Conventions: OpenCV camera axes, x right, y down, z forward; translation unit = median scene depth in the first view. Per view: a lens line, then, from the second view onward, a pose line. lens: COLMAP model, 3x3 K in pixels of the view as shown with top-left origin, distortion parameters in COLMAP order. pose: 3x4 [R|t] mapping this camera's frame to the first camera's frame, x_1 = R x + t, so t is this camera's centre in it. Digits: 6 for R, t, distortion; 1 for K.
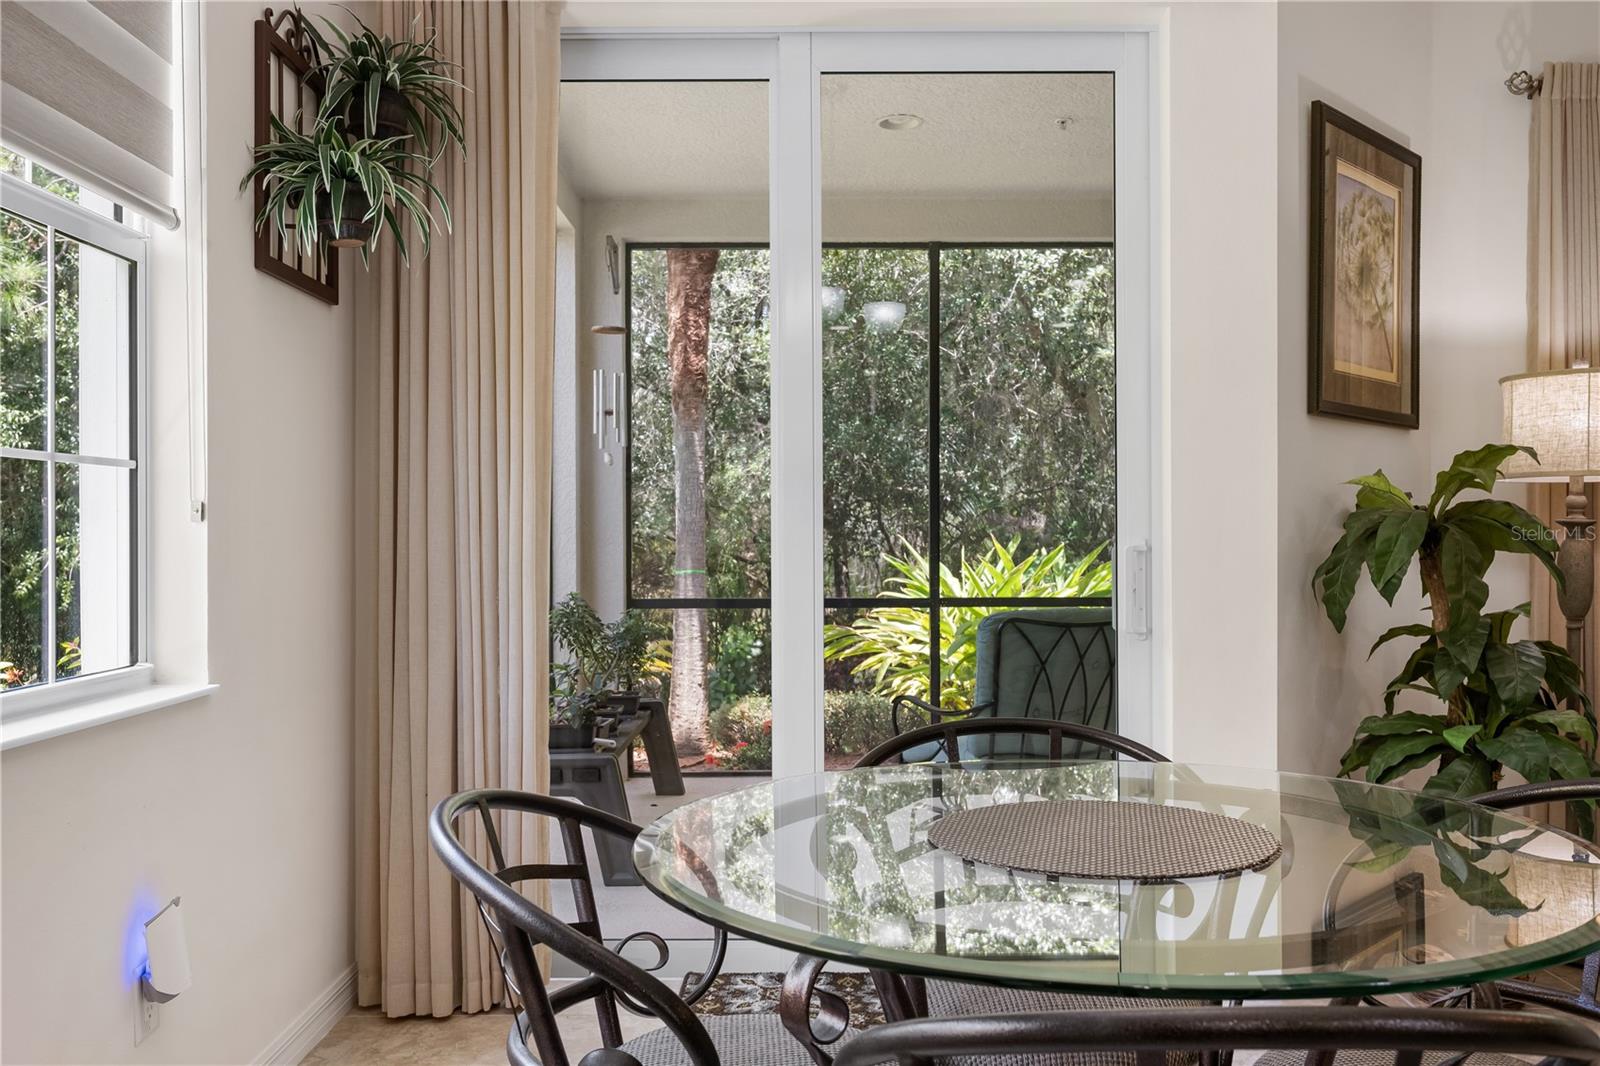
lens RADIAL K [[1374.2, 0, 800.0], [0, 1374.2, 533.0], [0, 0, 1]] dist [-0.001132, -0.000786]
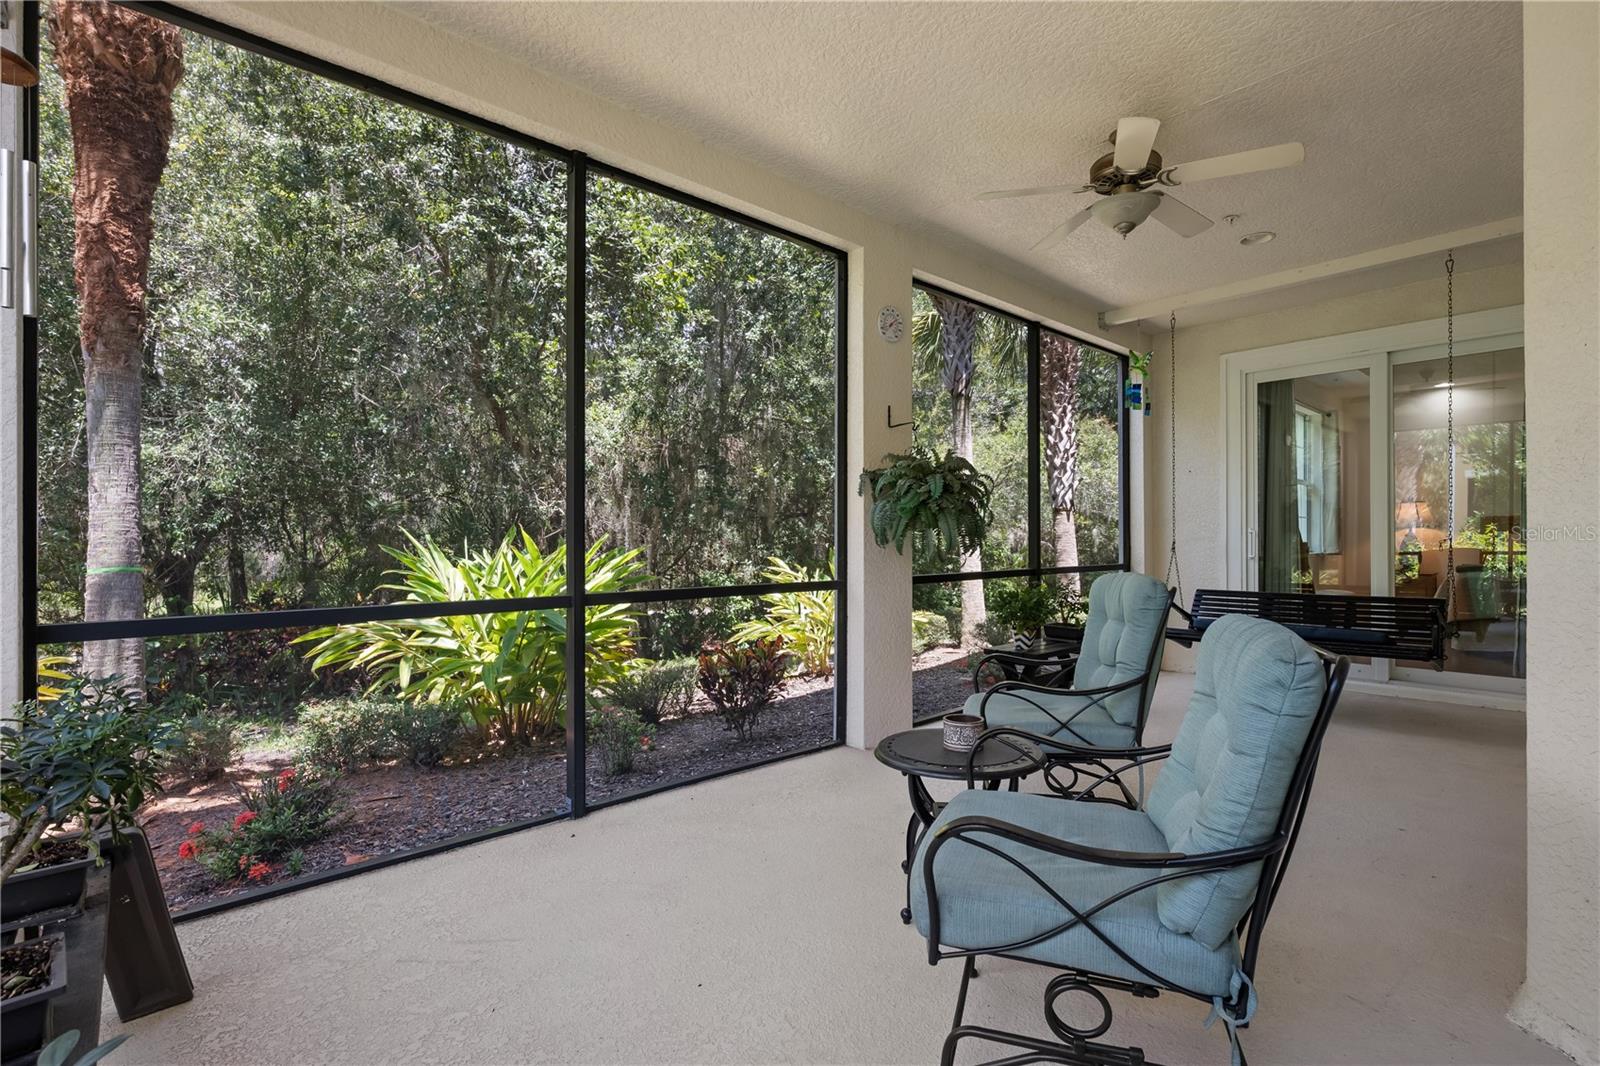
lens RADIAL K [[723.8, 0, 800.0], [0, 723.8, 533.0], [0, 0, 1]] dist [0.001063, -0.000174]
pose [[0.719700, 0.005400, 0.694264, -0.085444], [-0.006212, 0.999980, -0.001339, 0.005798], [-0.694257, -0.003349, 0.719719, 0.461115]]
